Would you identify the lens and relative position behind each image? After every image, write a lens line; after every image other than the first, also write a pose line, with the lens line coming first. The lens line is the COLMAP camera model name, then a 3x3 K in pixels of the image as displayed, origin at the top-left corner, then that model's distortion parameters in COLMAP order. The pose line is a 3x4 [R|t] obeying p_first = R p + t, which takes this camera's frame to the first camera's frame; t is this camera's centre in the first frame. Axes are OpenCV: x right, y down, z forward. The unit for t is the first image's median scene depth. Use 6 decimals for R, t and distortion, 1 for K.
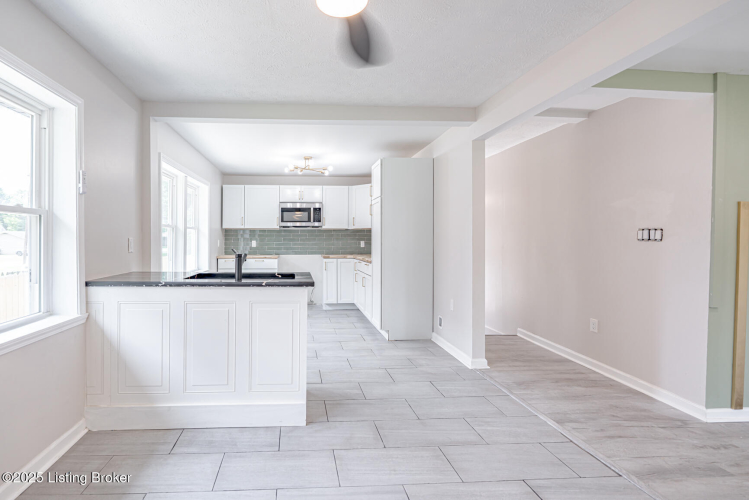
lens RADIAL K [[350.0, 0, 322.0], [0, 350.0, 240.0], [0, 0, 1]] dist [-0.002307, -0.000617]
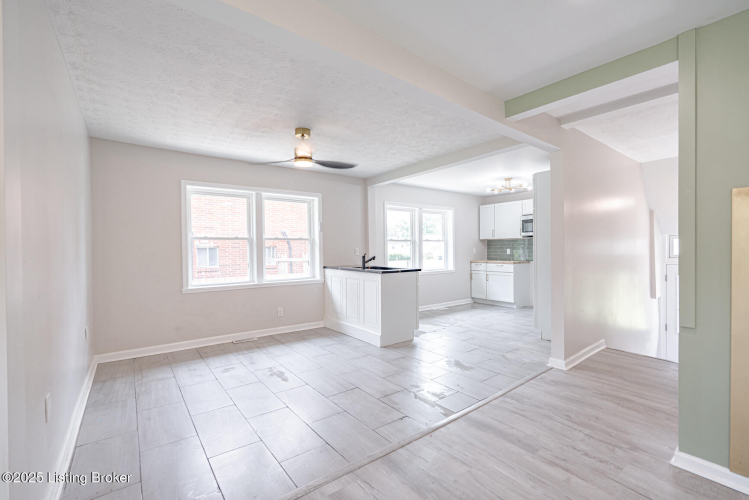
lens RADIAL K [[325.7, 0, 372.6], [0, 325.7, 252.6], [0, 0, 1]] dist [-0.002584, -0.000108]
pose [[0.561632, -0.000543, -0.827387, 0.511527], [0.009533, 0.999938, 0.005815, 0.004094], [0.827332, -0.011154, 0.561602, -0.004347]]
